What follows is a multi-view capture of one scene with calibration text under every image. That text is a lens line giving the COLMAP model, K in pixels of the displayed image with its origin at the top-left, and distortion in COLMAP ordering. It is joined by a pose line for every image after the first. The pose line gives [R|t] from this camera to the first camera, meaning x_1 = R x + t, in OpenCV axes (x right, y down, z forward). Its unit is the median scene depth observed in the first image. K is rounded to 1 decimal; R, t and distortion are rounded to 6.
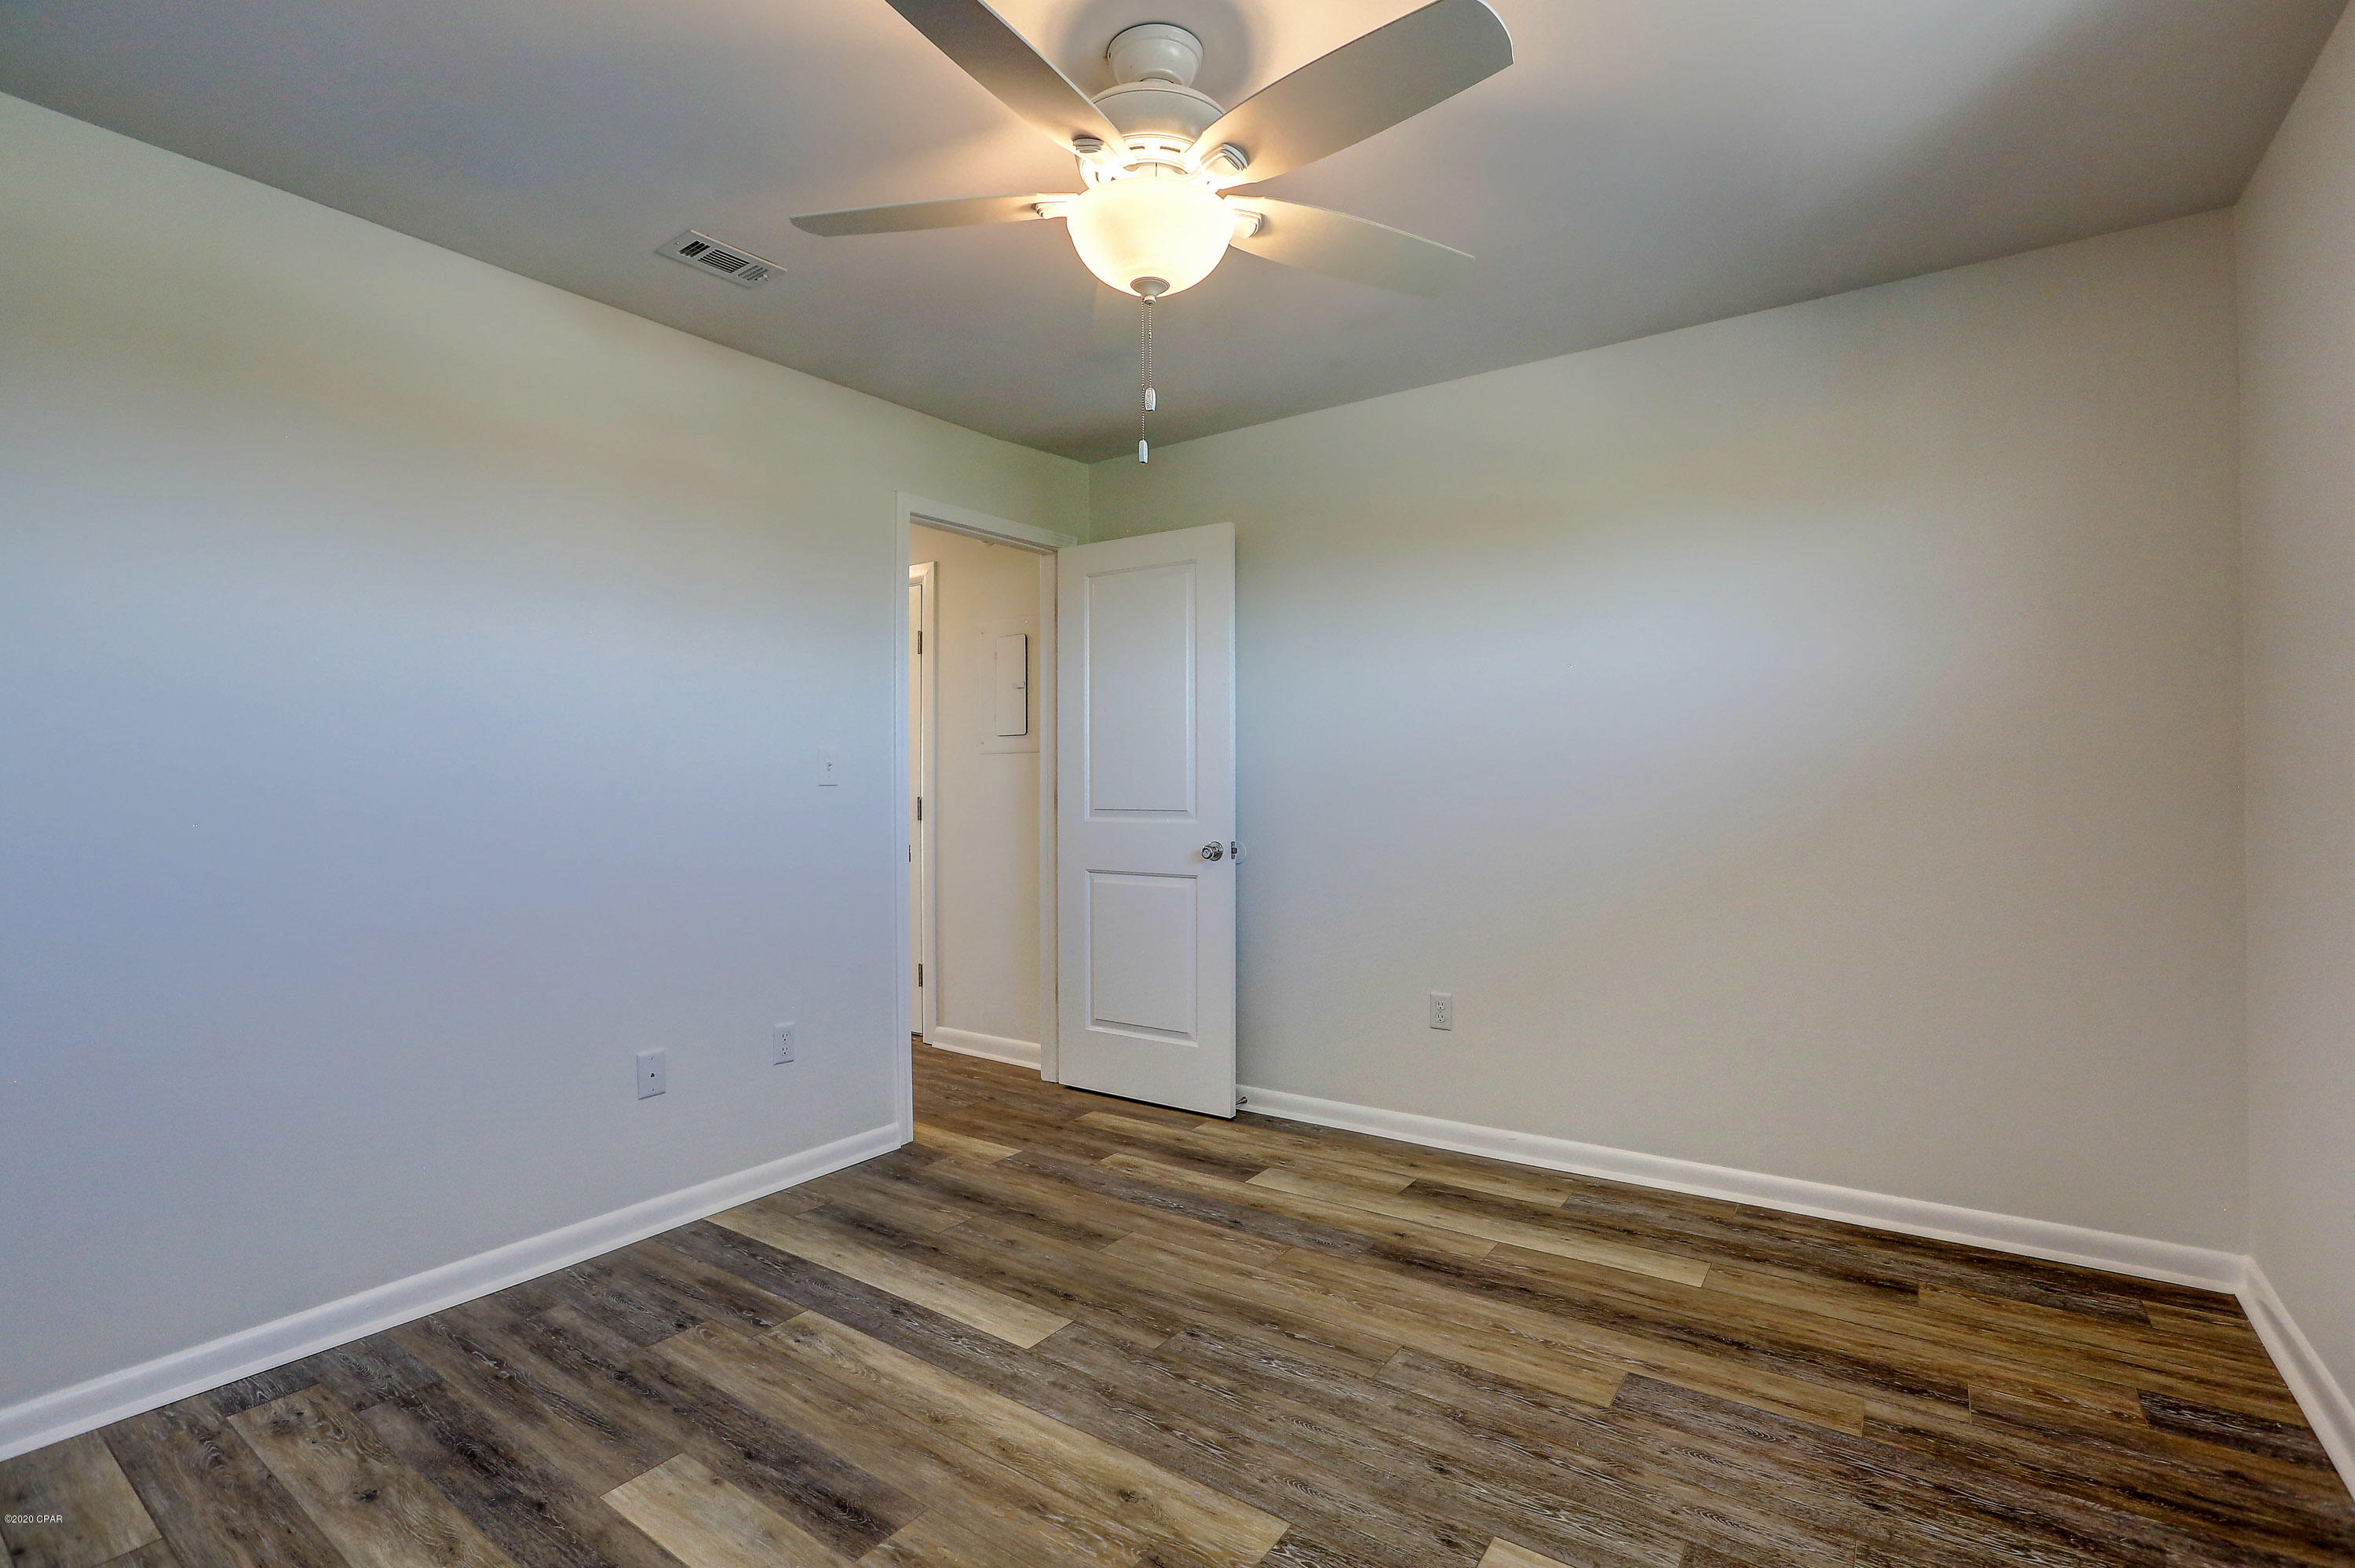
lens RADIAL K [[1066.7, 0, 1176.6], [0, 1066.7, 783.2], [0, 0, 1]] dist [-0.003625, 0.000312]
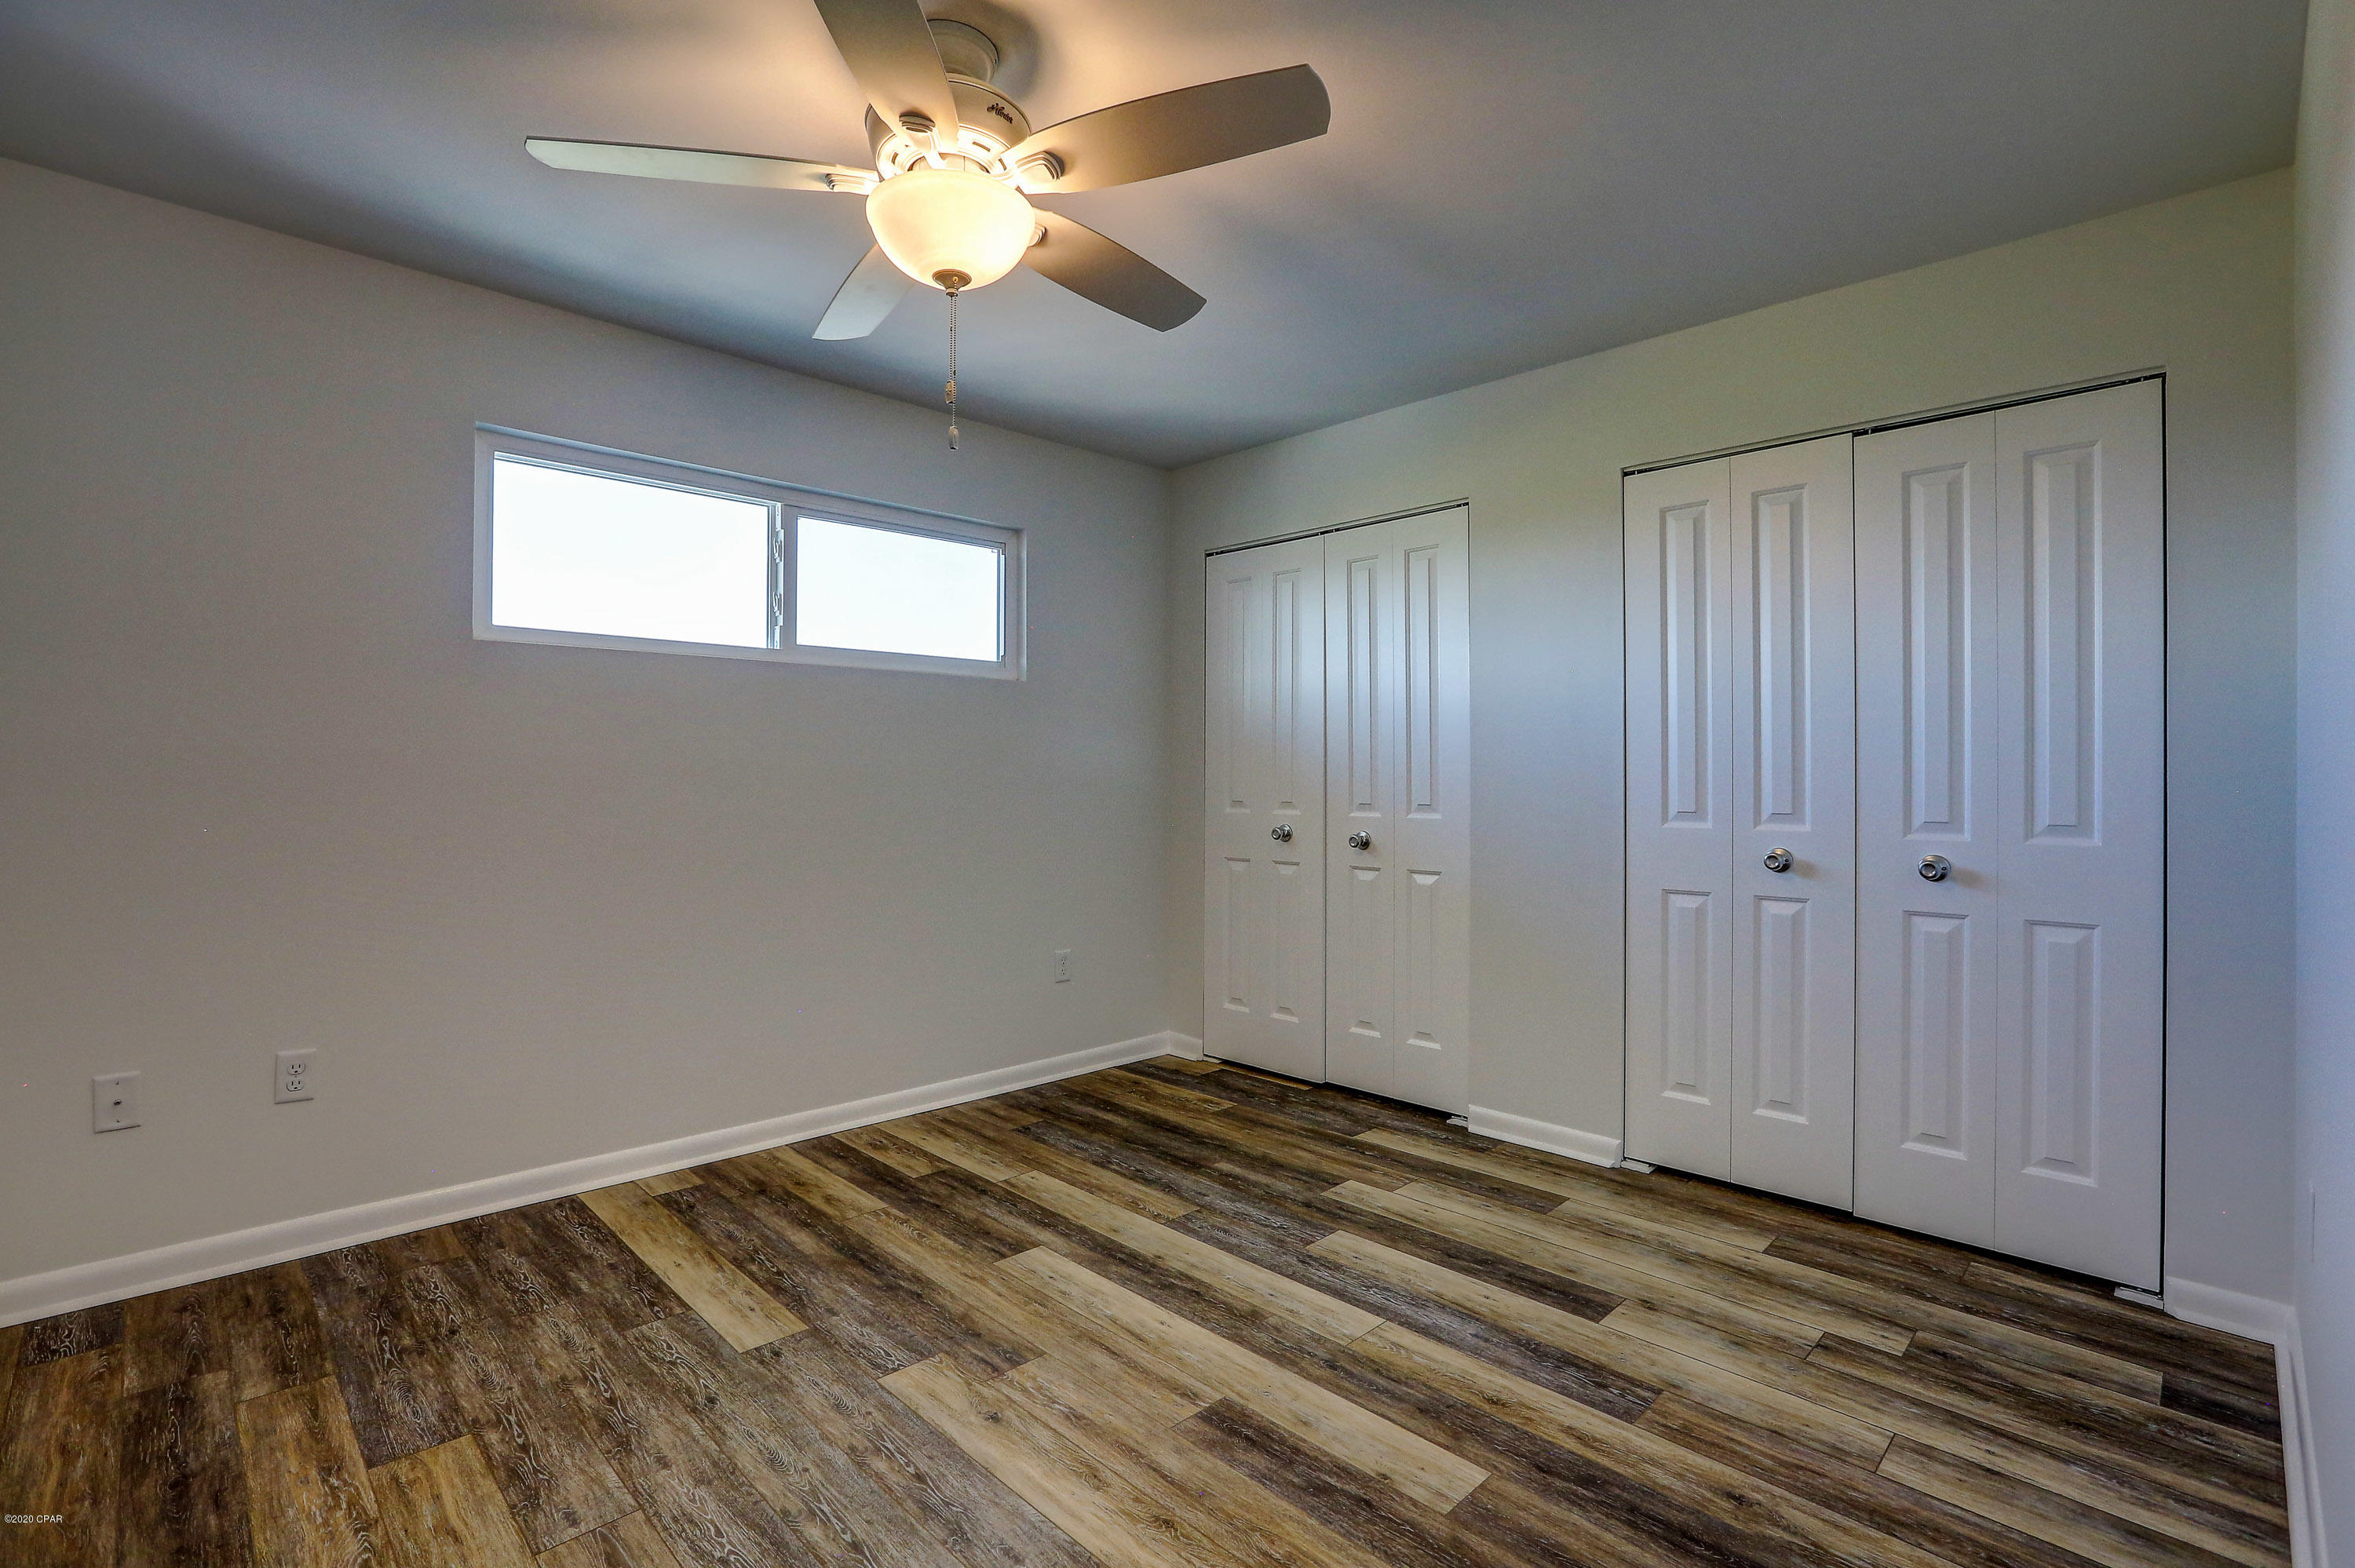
lens RADIAL K [[1066.7, 0, 1178.4], [0, 1066.7, 779.0], [0, 0, 1]] dist [-0.003625, 0.000312]
pose [[-0.984101, 0.006918, 0.177473, -0.415145], [0.007150, 0.999974, 0.000666, 0.008921], [-0.177464, 0.001925, -0.984125, 1.957412]]
